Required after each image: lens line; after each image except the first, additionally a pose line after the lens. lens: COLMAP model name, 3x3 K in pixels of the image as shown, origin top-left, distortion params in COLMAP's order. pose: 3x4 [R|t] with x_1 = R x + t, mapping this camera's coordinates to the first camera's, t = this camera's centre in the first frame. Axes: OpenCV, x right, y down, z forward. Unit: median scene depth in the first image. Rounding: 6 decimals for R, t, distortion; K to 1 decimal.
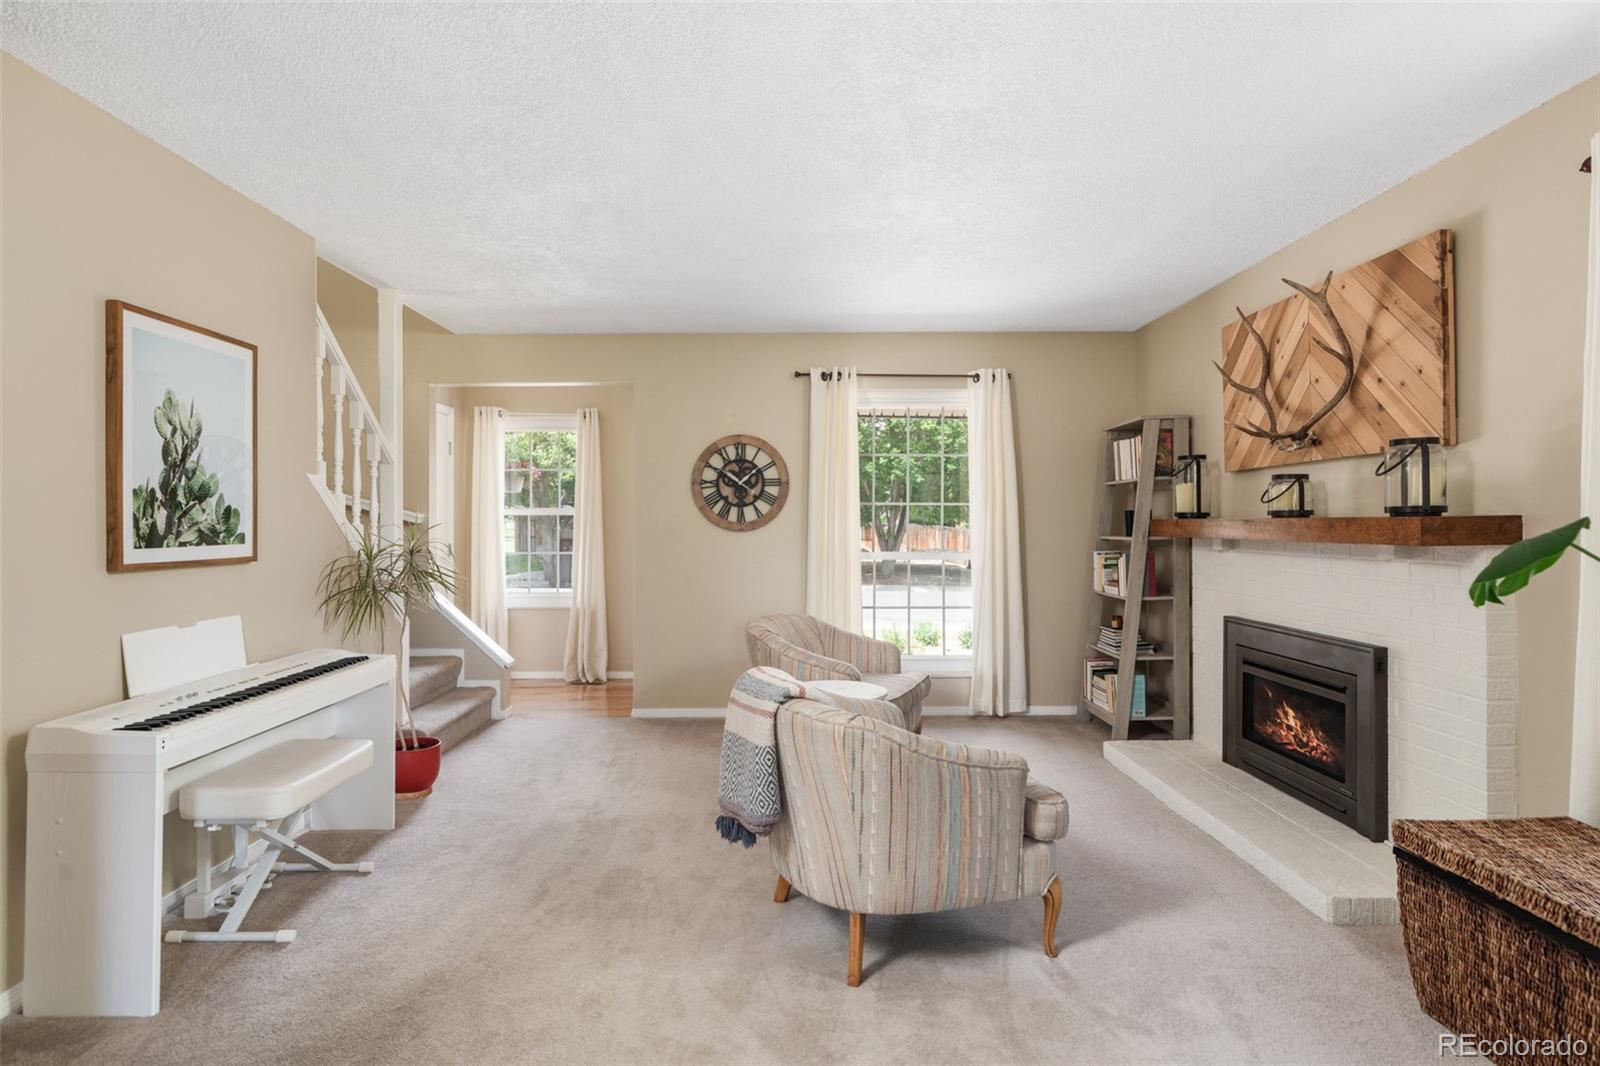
lens RADIAL K [[846.1, 0, 800.0], [0, 846.1, 533.0], [0, 0, 1]] dist [-0.001331, 0.000031]
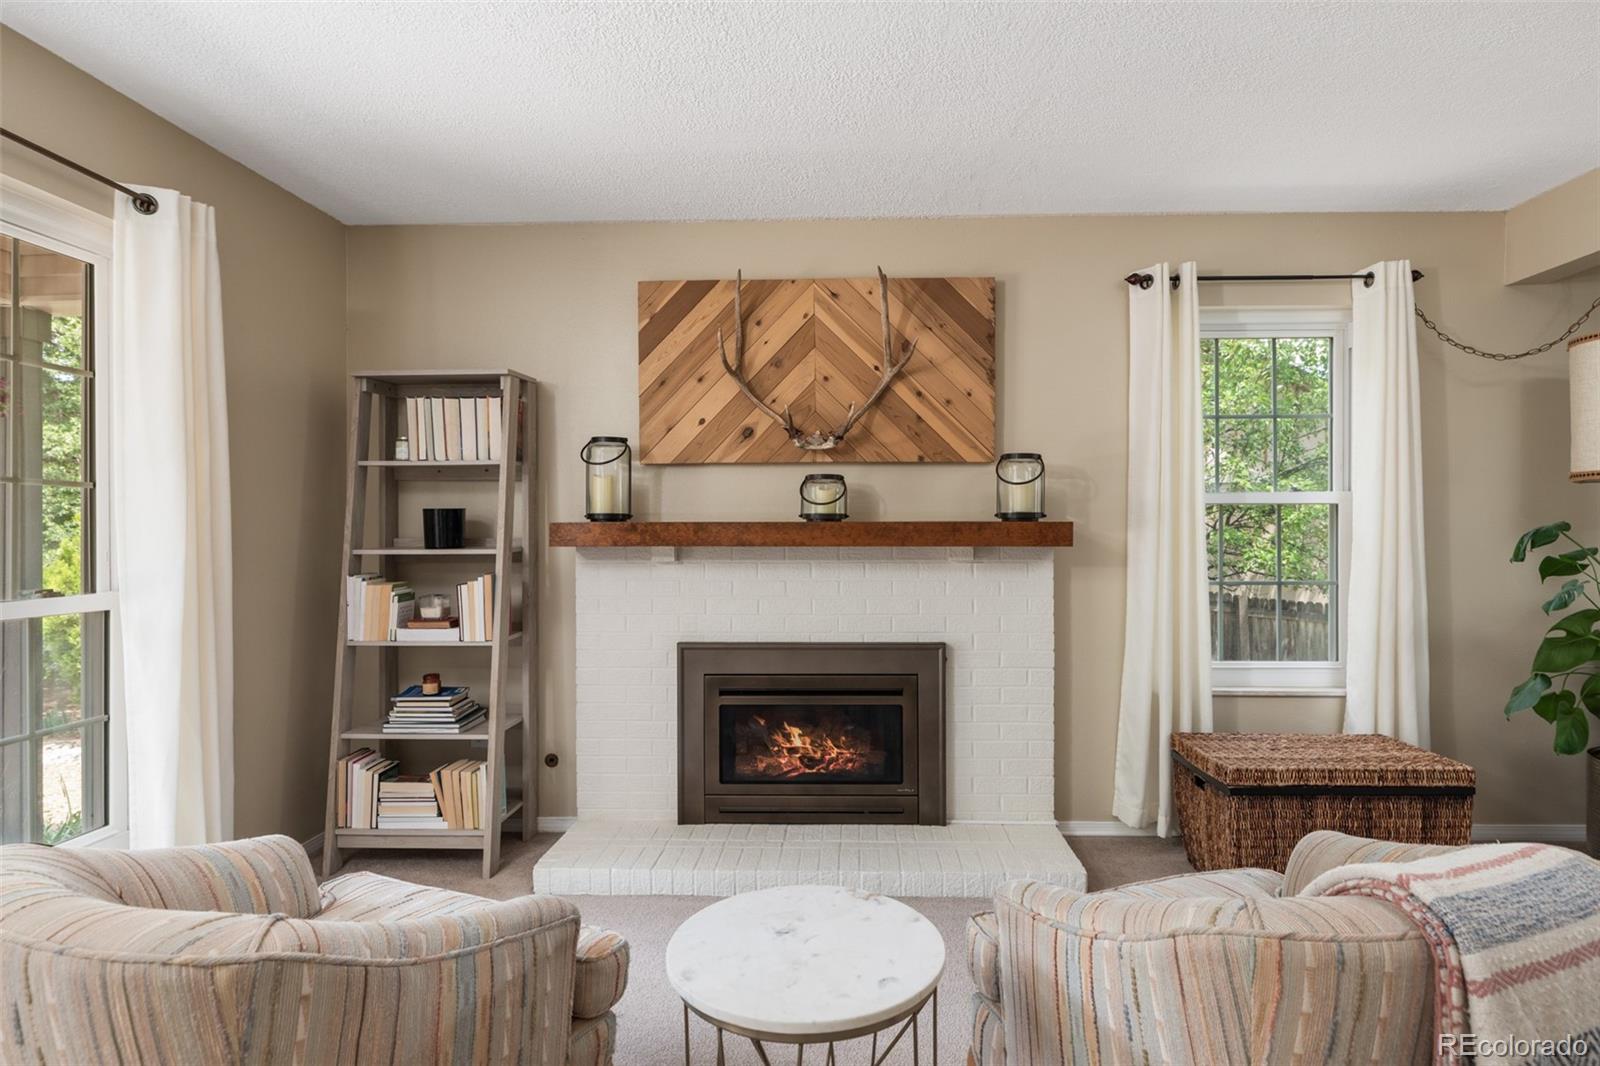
lens RADIAL K [[846.1, 0, 800.0], [0, 846.1, 533.0], [0, 0, 1]] dist [-0.001331, 0.000031]
pose [[0.043169, -0.006087, 0.999049, -0.379505], [0.013323, 0.999896, 0.005516, -0.011838], [-0.998979, 0.013073, 0.043245, 1.072813]]
